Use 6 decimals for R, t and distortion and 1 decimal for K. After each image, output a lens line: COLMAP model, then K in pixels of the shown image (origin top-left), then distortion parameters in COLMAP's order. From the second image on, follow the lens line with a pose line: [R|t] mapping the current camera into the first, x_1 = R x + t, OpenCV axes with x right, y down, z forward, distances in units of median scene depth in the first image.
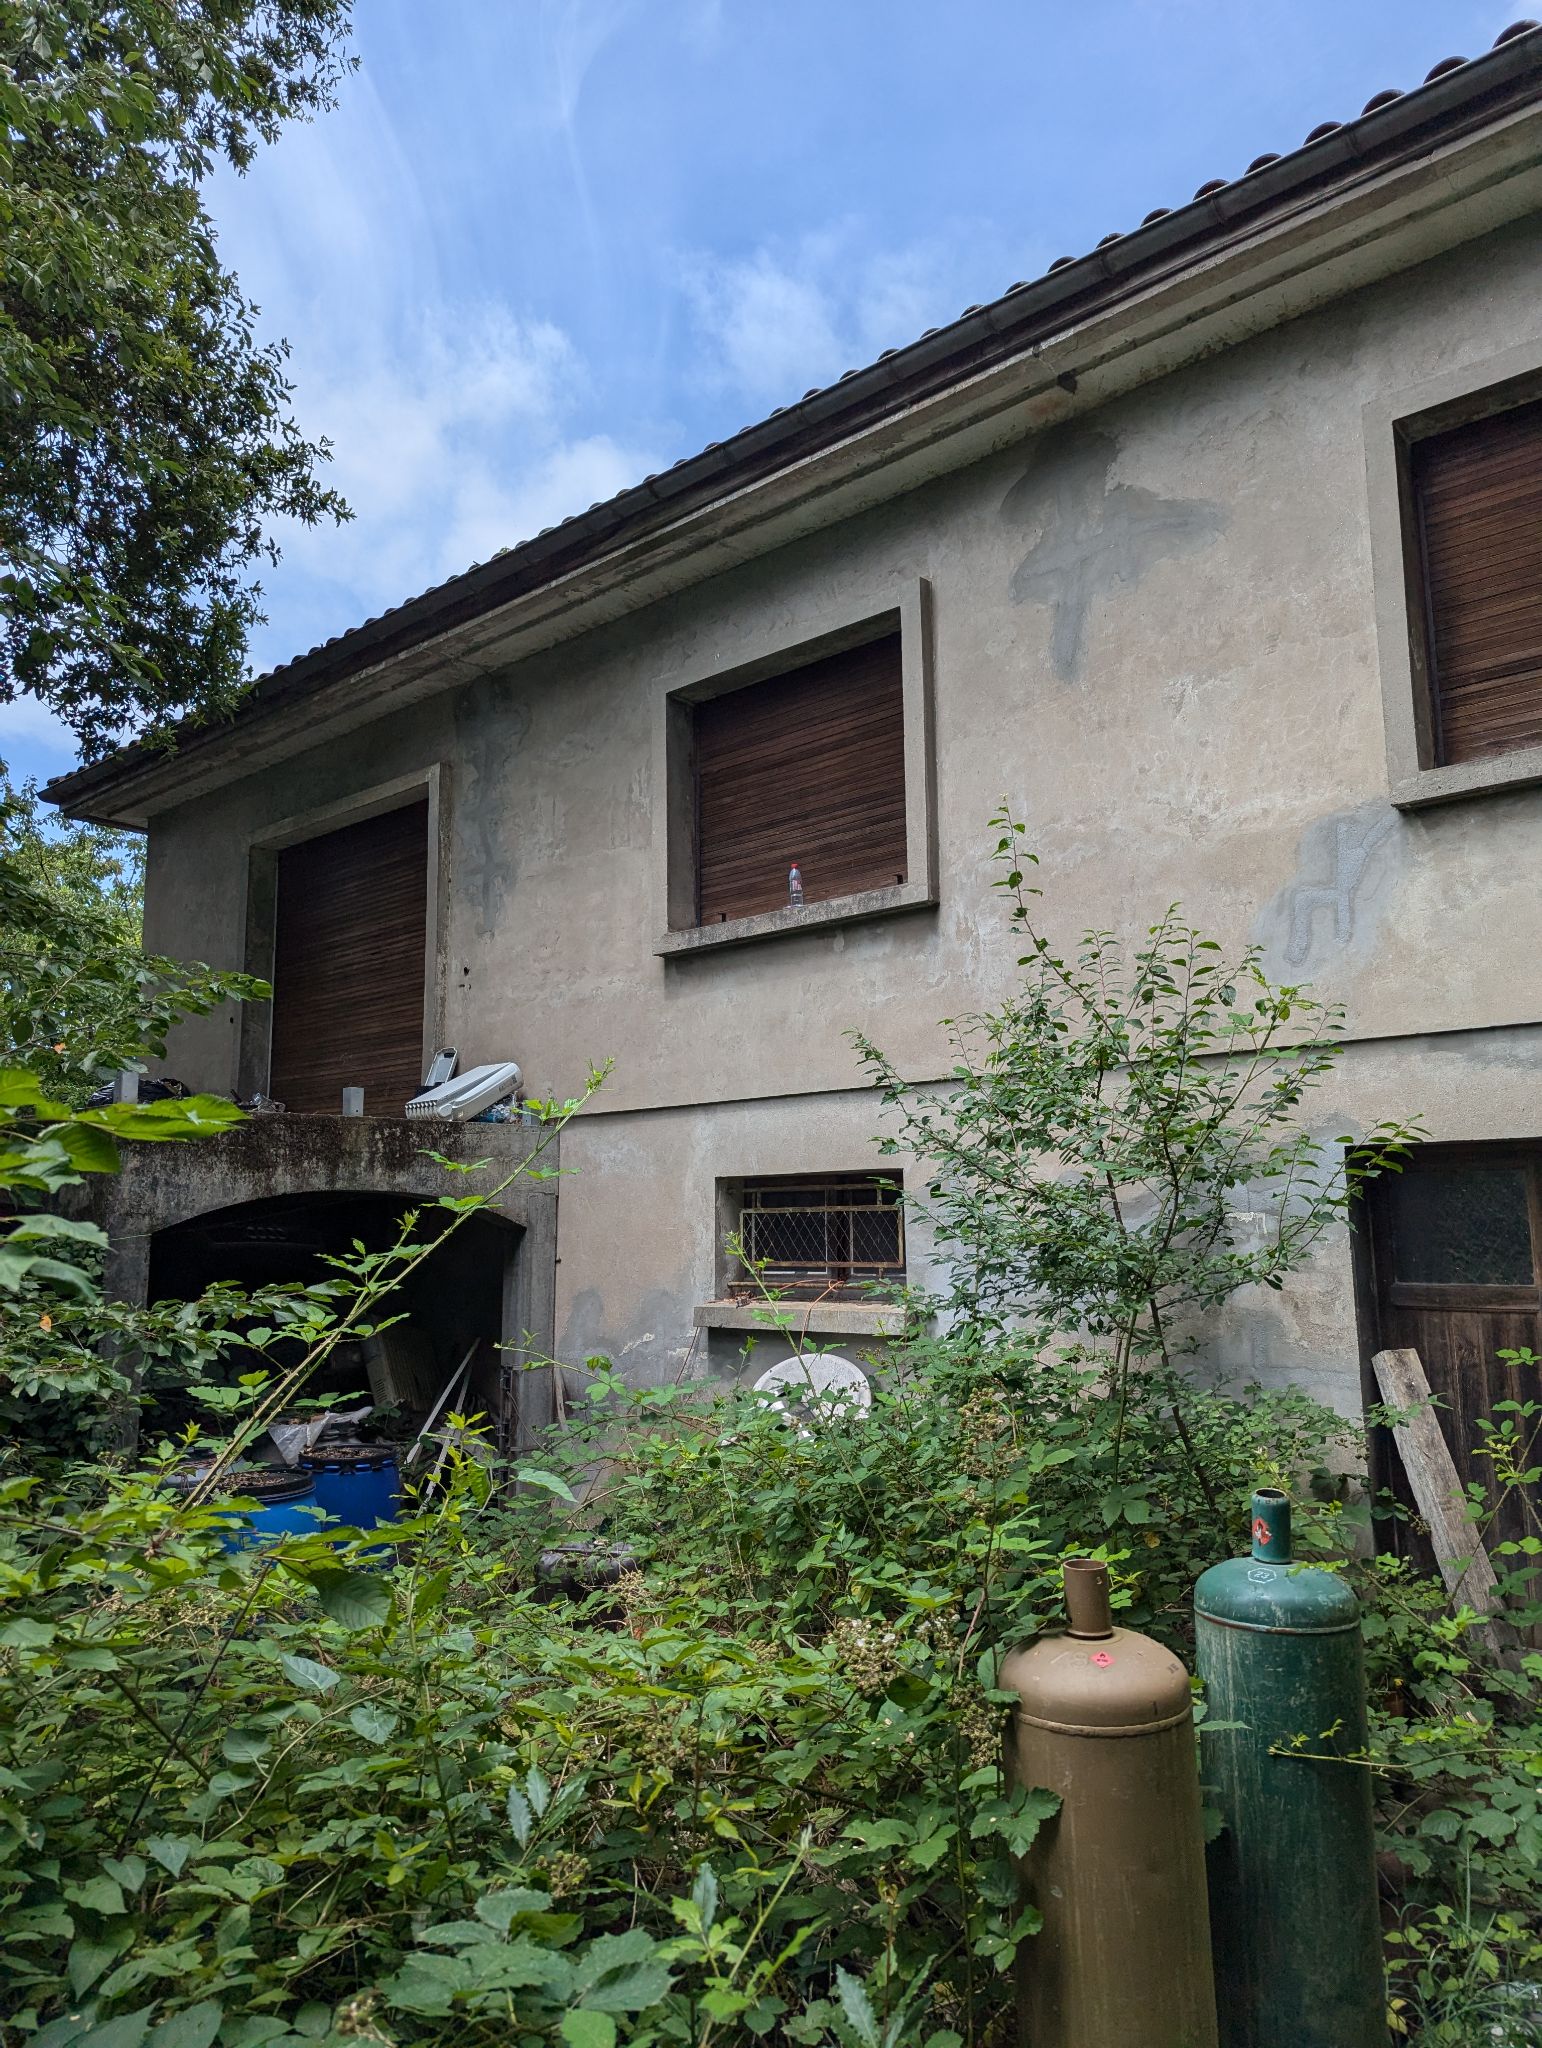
lens RADIAL K [[1433.0, 0, 770.0], [0, 1433.0, 1029.9], [0, 0, 1]] dist [0.007699, 0.001288]
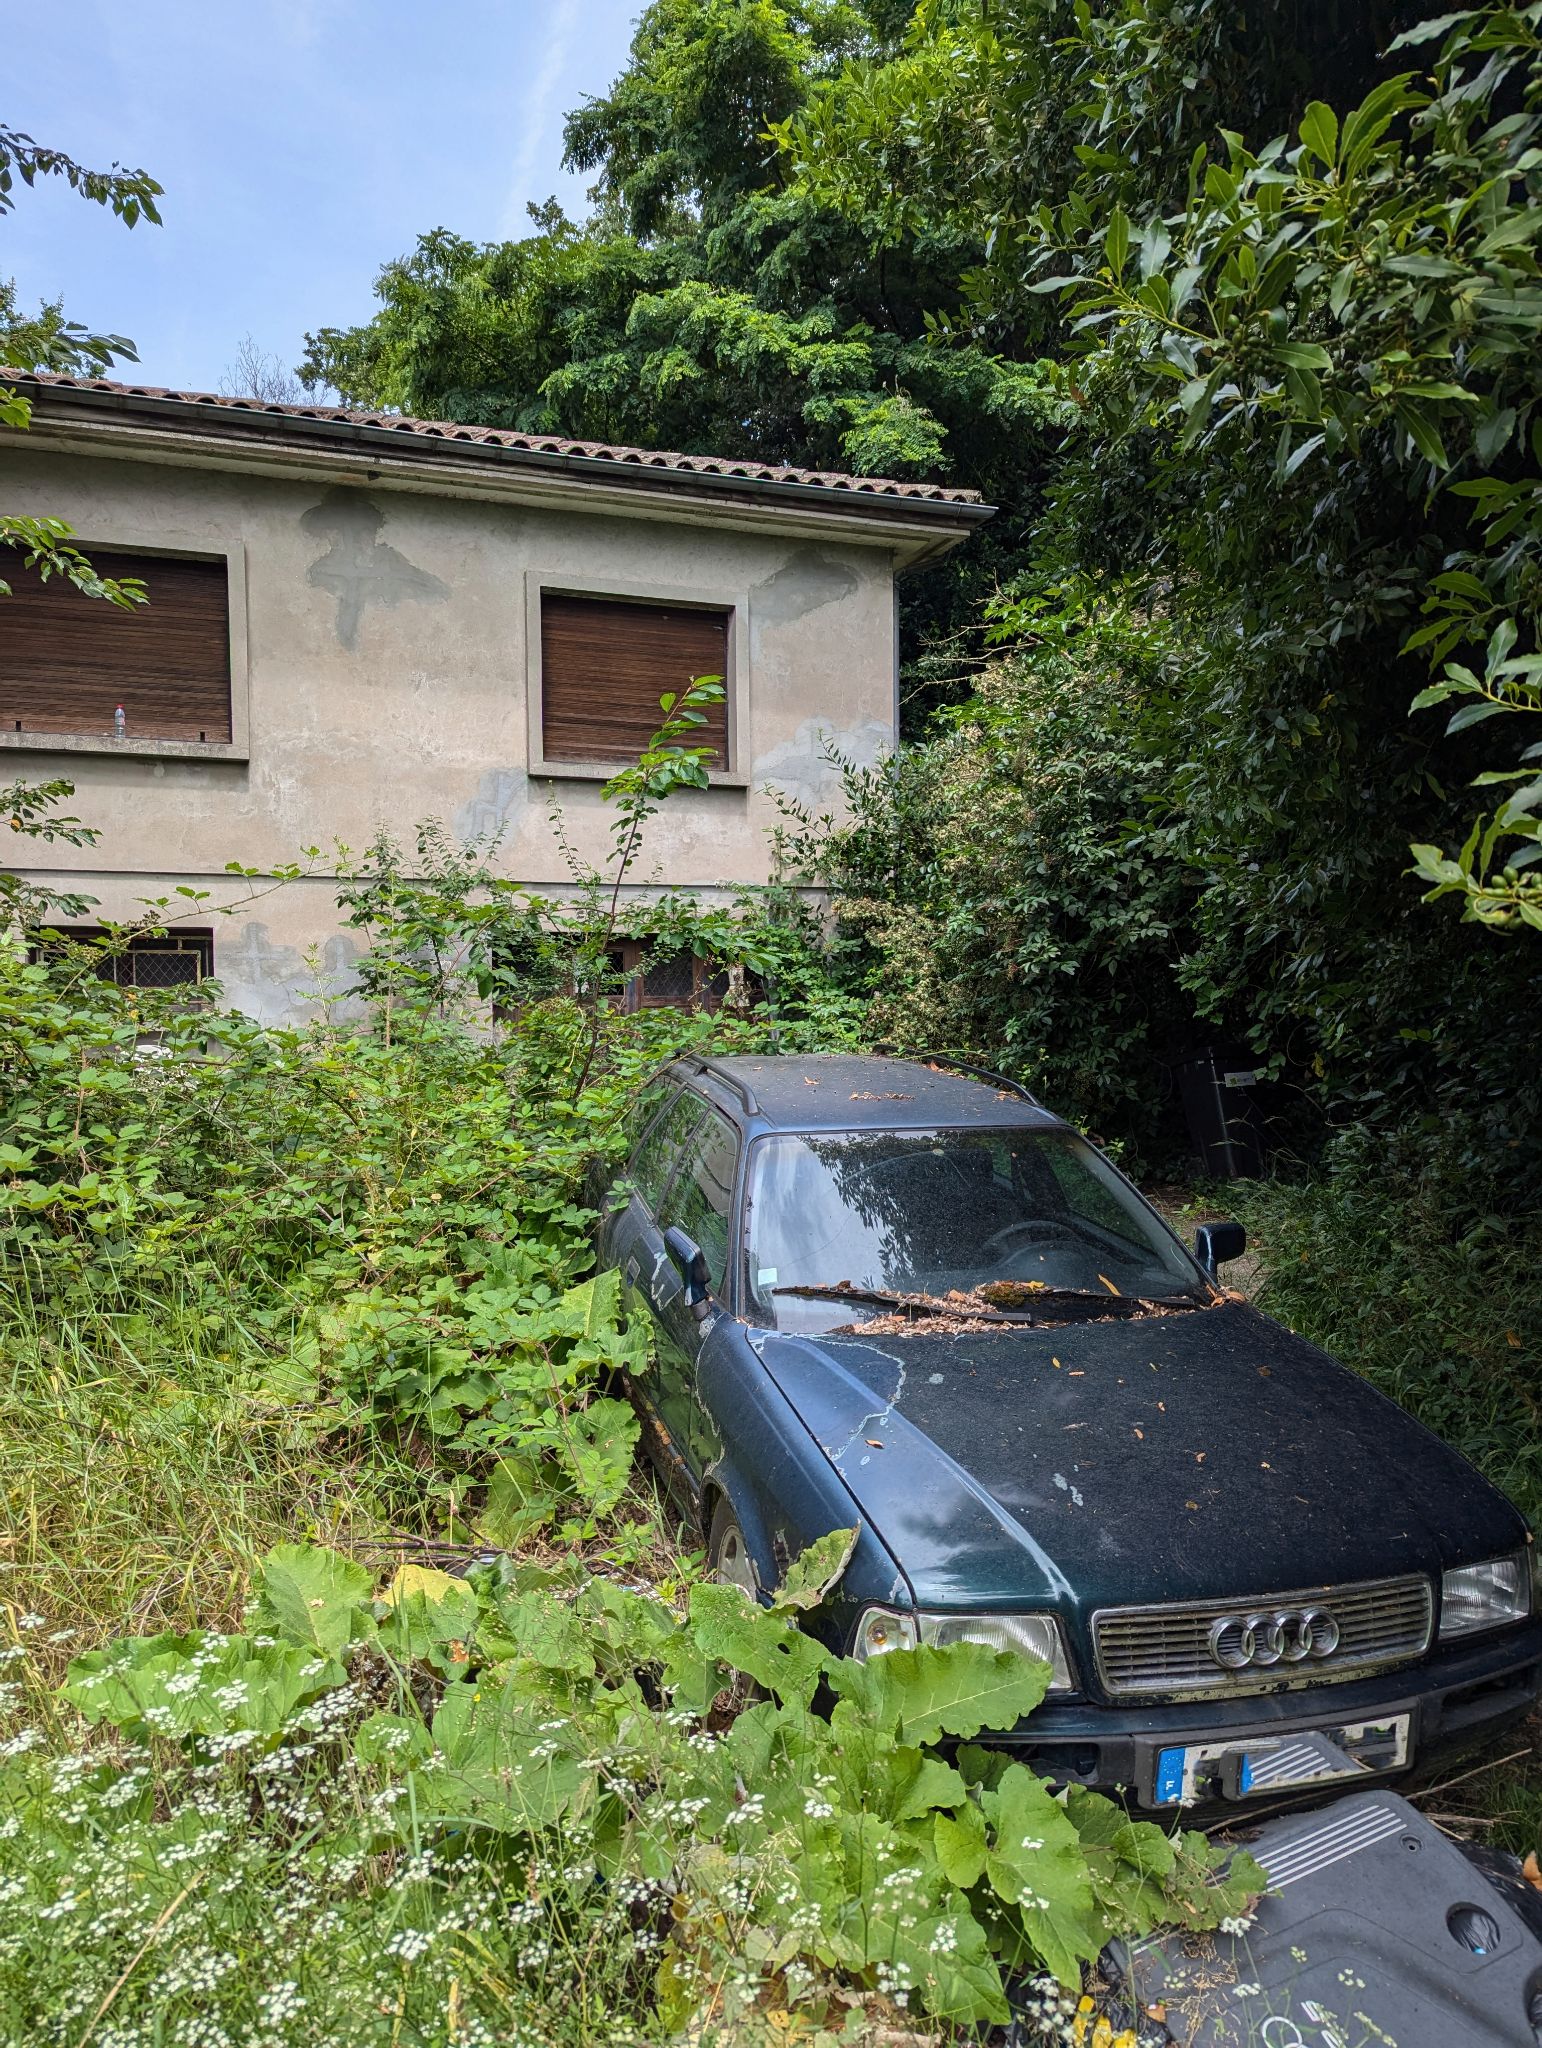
lens RADIAL K [[1433.0, 0, 771.7], [0, 1433.0, 1018.0], [0, 0, 1]] dist [0.007699, 0.001288]
pose [[0.459492, -0.010046, 0.888125, -1.117071], [-0.134942, 0.987538, 0.080986, -0.014987], [-0.877871, -0.157058, 0.452410, -0.298302]]
